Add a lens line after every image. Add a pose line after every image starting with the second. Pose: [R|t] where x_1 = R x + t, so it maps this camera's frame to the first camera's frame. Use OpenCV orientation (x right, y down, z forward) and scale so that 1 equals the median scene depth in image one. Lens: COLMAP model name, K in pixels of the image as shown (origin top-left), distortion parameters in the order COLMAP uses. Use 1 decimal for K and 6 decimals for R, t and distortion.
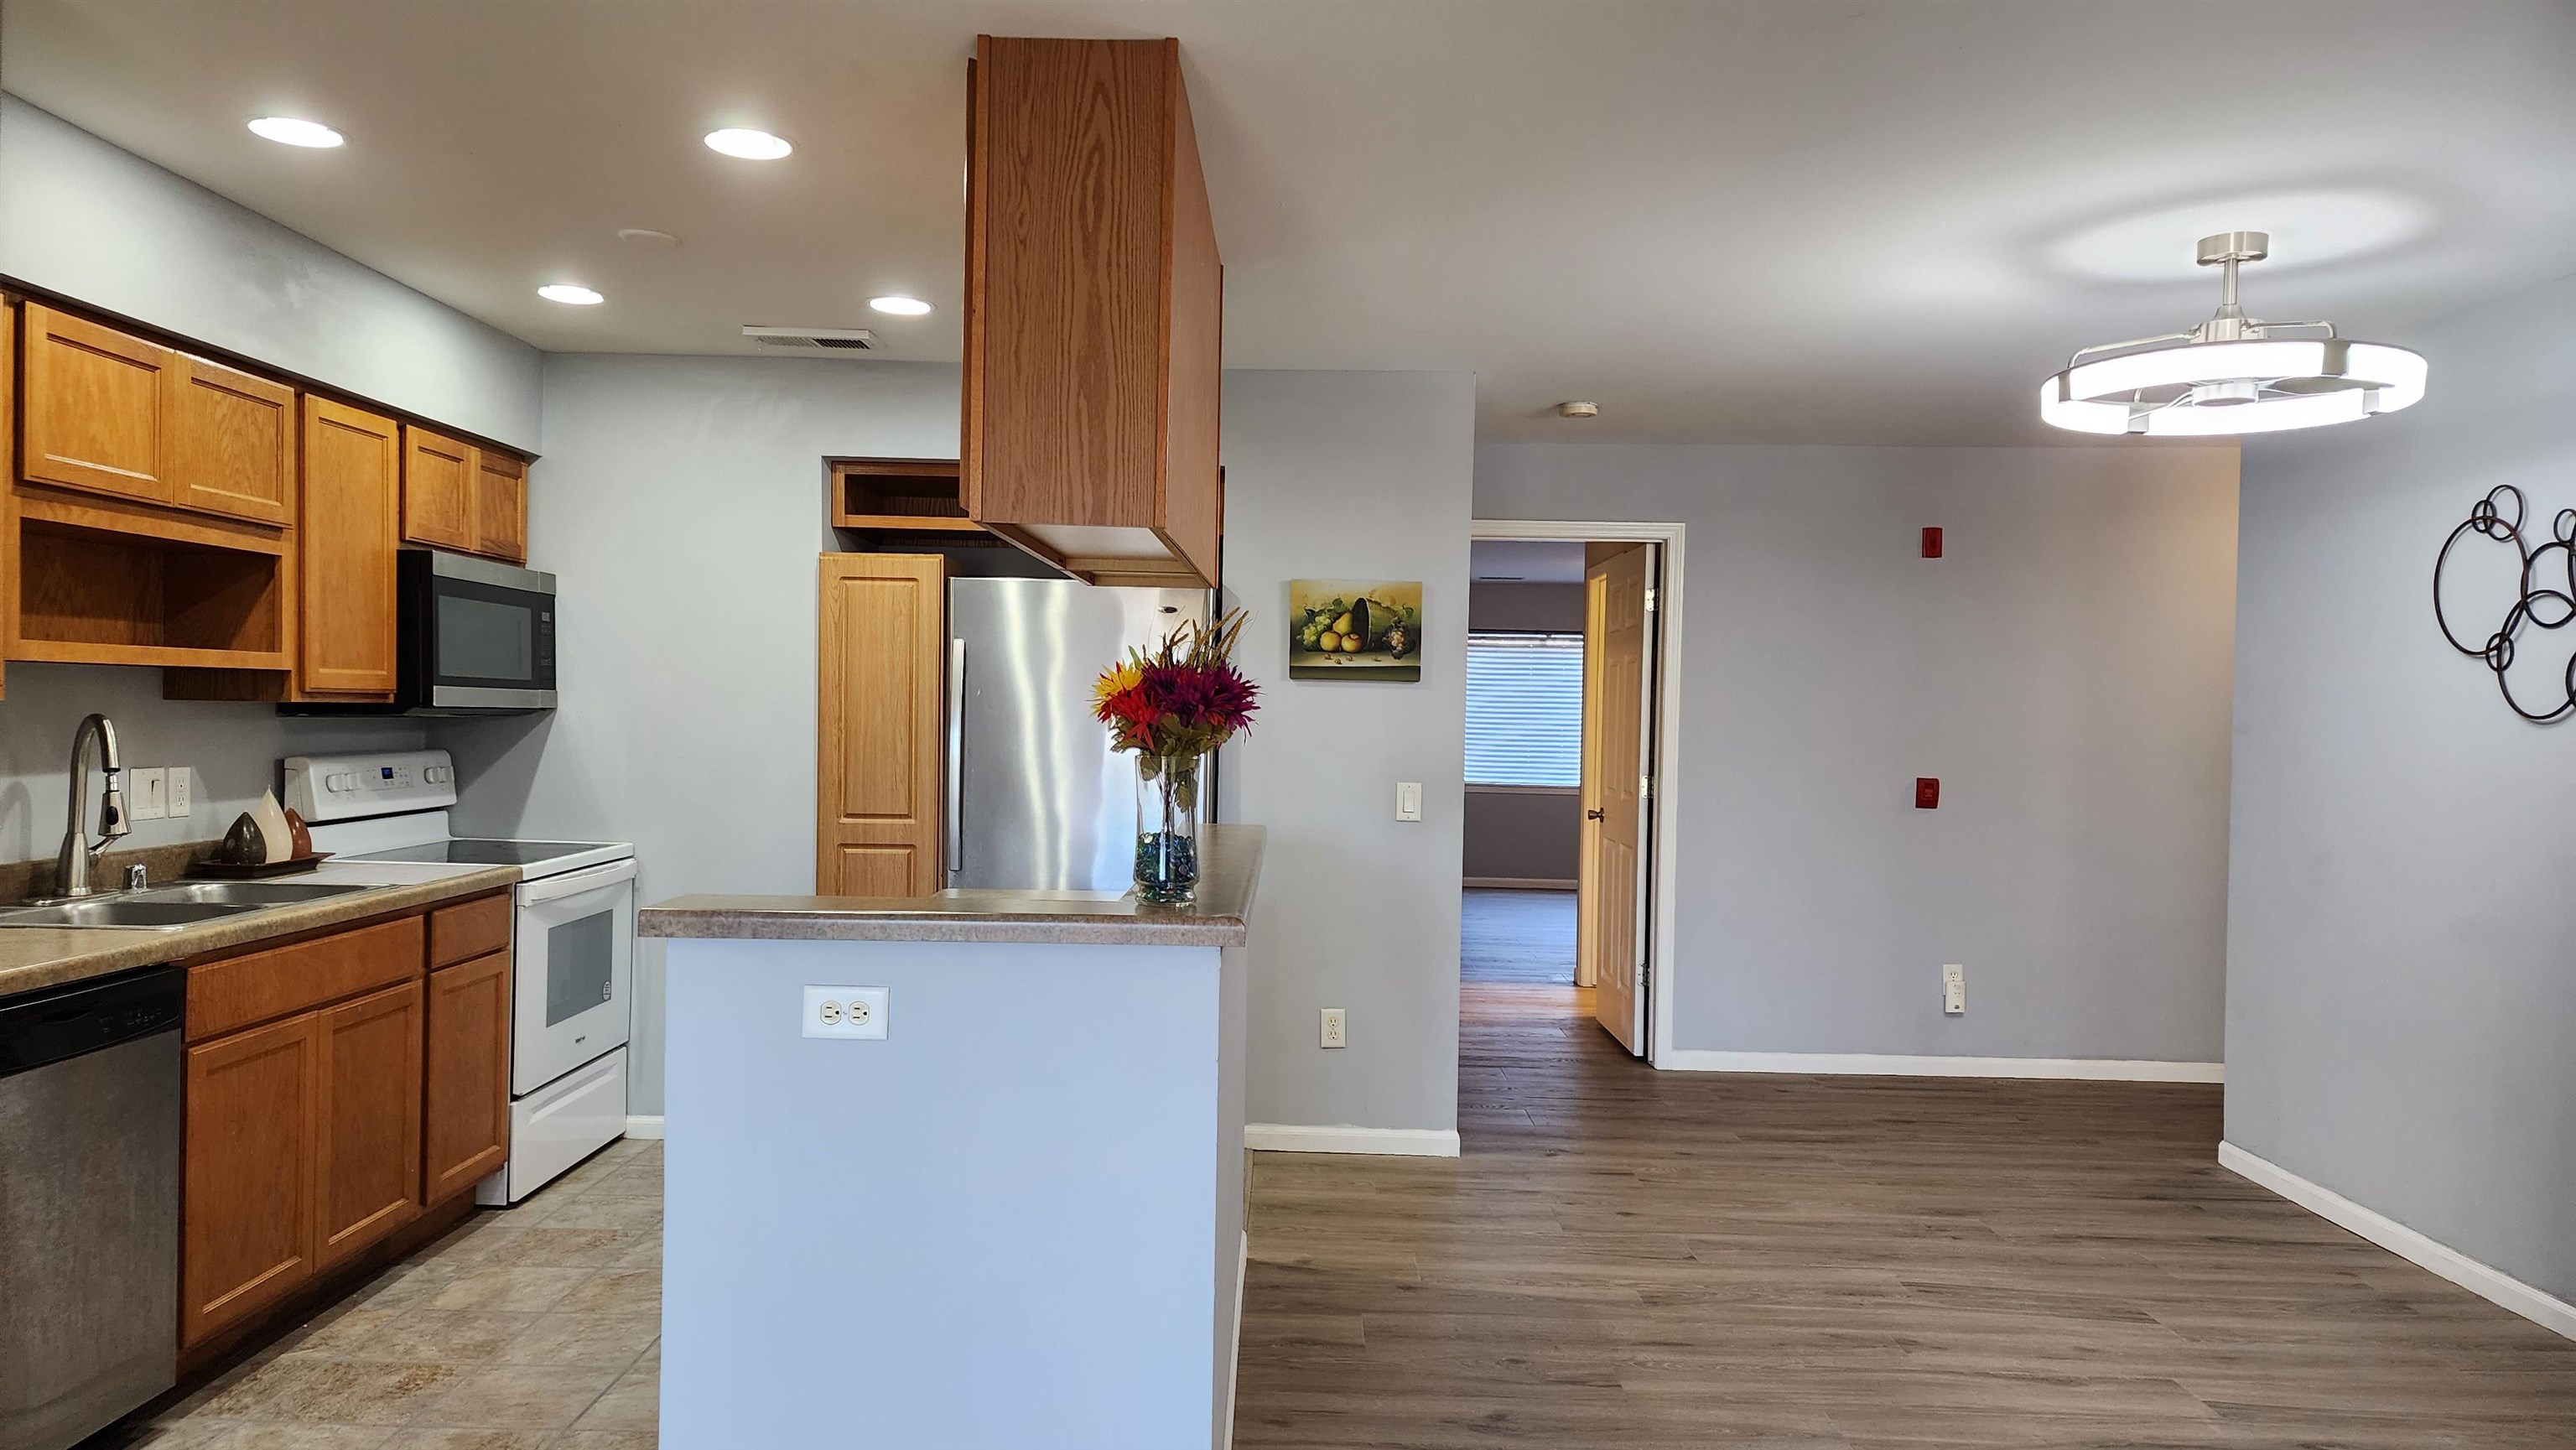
lens RADIAL K [[1715.0, 0, 1268.6], [0, 1715.0, 757.0], [0, 0, 1]] dist [0.105747, -0.093712]
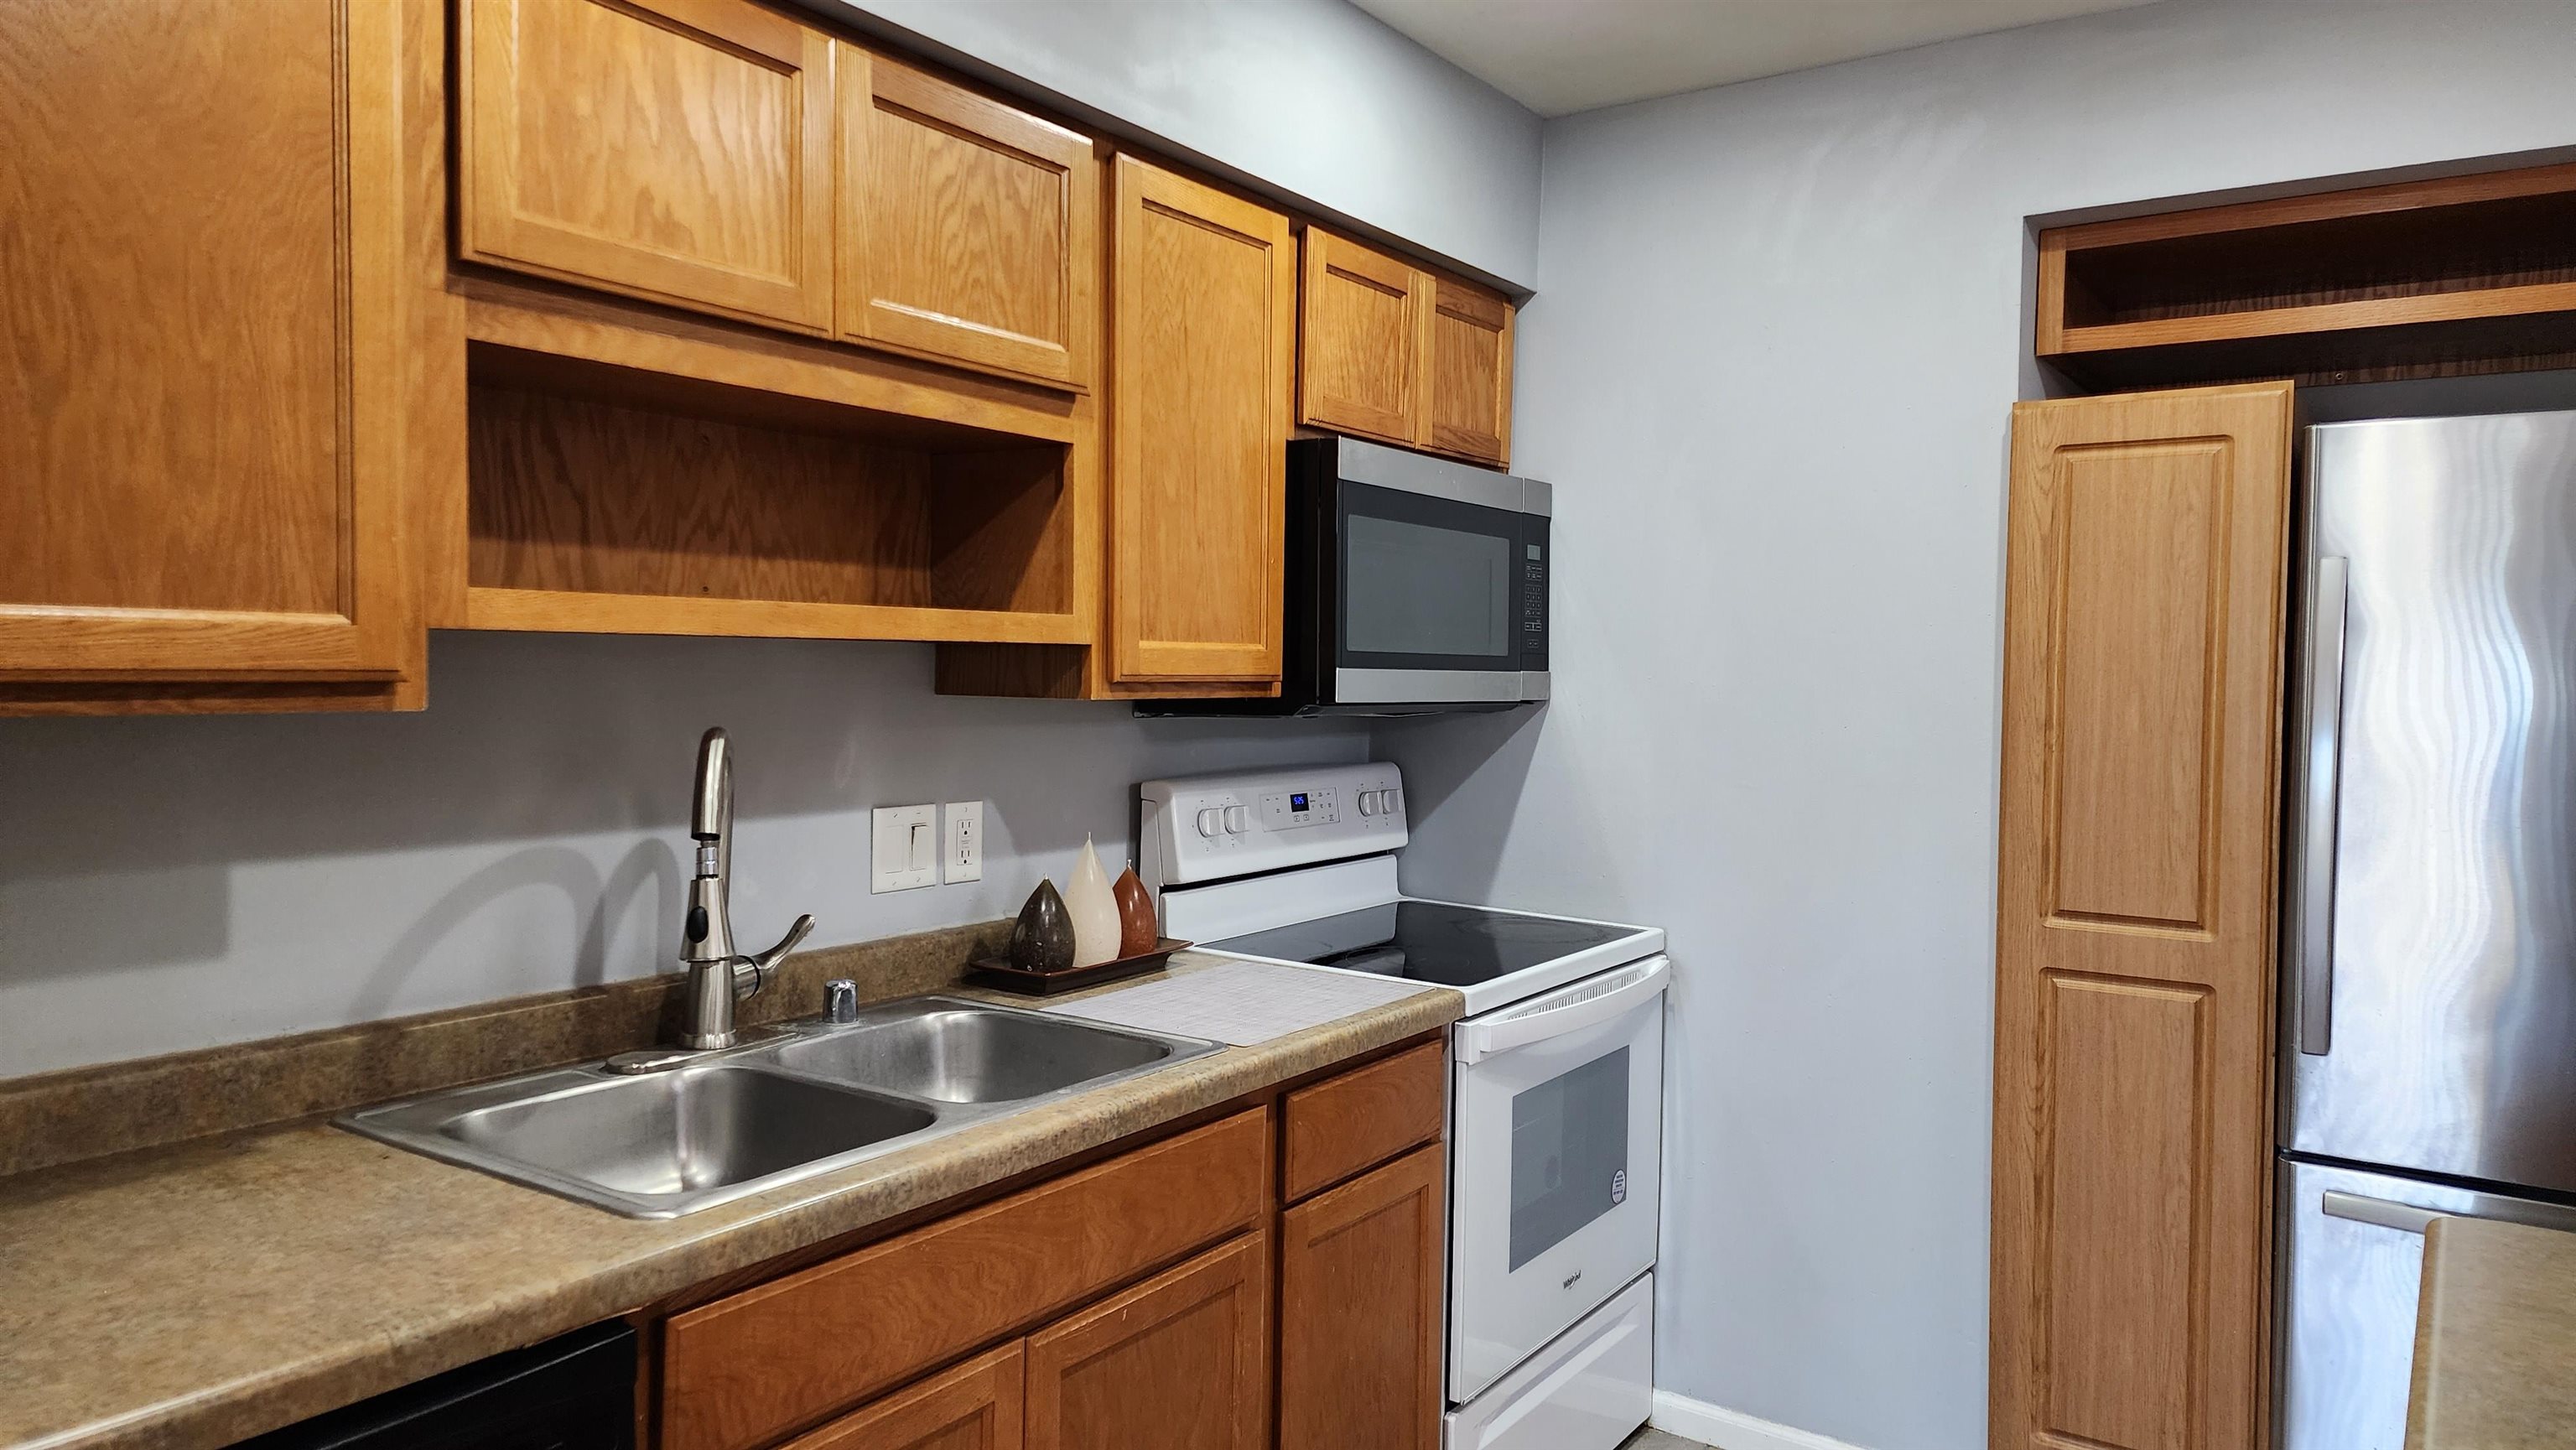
lens RADIAL K [[1718.7, 0, 1267.4], [0, 1718.7, 723.6], [0, 0, 1]] dist [0.093956, -0.096239]
pose [[0.828667, 0.014253, -0.559560, -0.182033], [-0.015039, 0.999882, 0.003196, -0.024541], [0.559540, 0.005767, 0.828784, 0.533581]]
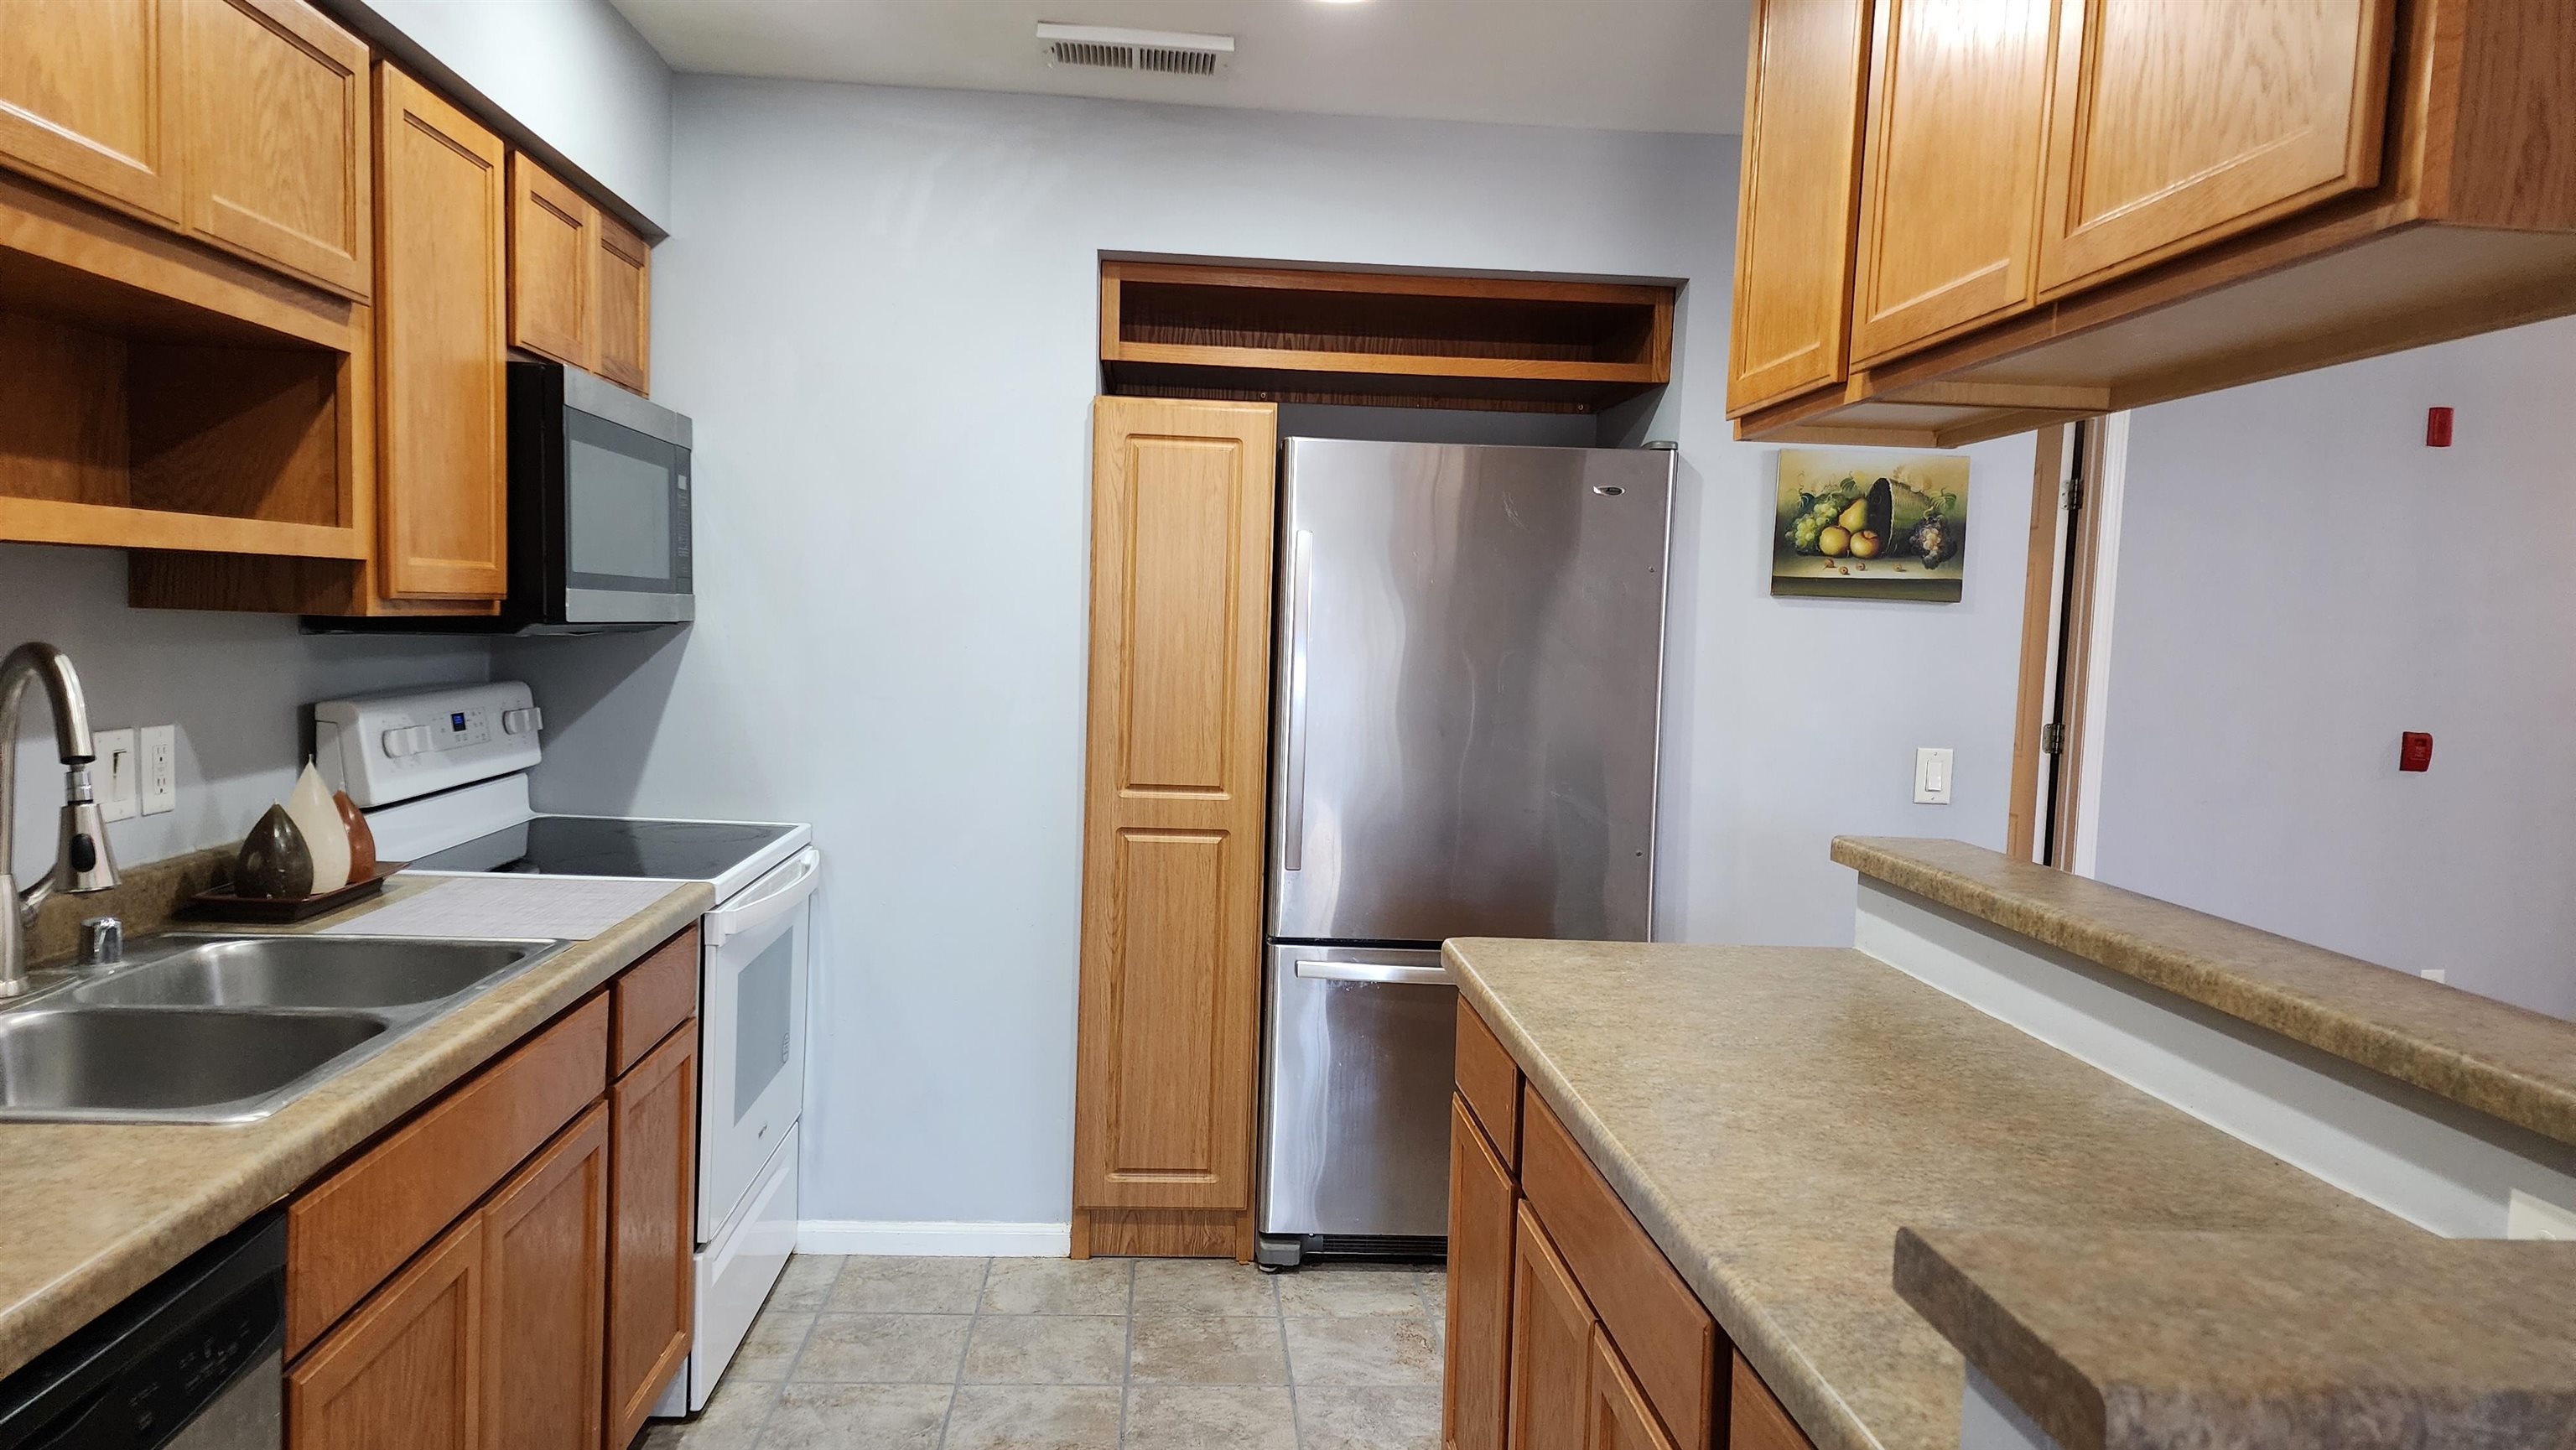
lens RADIAL K [[1715.6, 0, 1278.6], [0, 1715.6, 743.7], [0, 0, 1]] dist [0.080604, -0.066375]
pose [[0.996712, 0.010466, 0.080346, -0.290185], [-0.014506, 0.998651, 0.049863, -0.021283], [-0.079716, -0.050865, 0.995519, 0.389492]]
